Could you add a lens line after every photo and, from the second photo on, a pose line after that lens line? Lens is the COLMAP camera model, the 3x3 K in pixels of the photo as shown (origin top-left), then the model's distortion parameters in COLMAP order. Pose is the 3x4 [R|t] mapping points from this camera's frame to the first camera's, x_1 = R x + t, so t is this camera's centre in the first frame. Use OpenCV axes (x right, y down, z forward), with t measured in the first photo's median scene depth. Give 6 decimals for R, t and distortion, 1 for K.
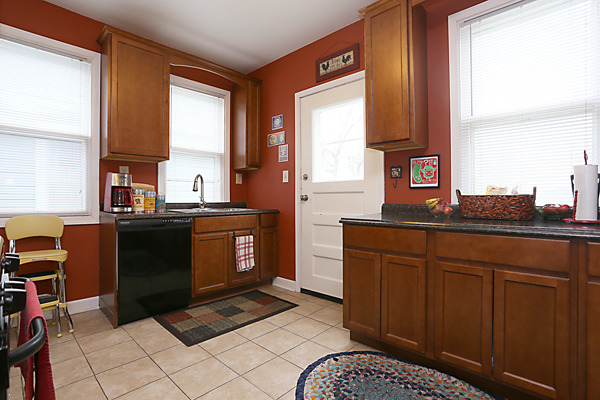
lens RADIAL K [[302.0, 0, 296.5], [0, 302.0, 198.7], [0, 0, 1]] dist [-0.029400, 0.008109]
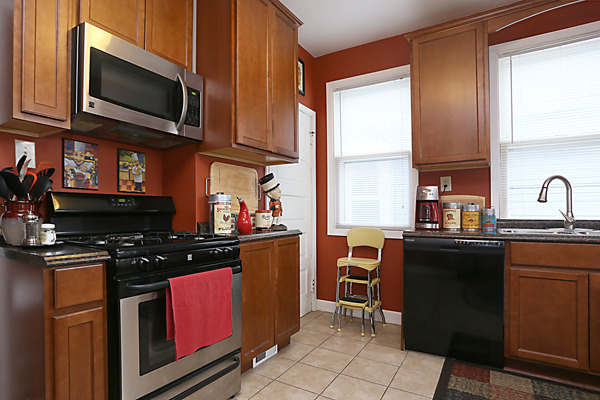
lens RADIAL K [[341.6, 0, 266.0], [0, 341.6, 210.6], [0, 0, 1]] dist [-0.025859, 0.001700]
pose [[0.151472, -0.008343, -0.988426, 0.335127], [0.001919, 0.999965, -0.008146, -0.001679], [0.988460, -0.000663, 0.151483, 0.342017]]
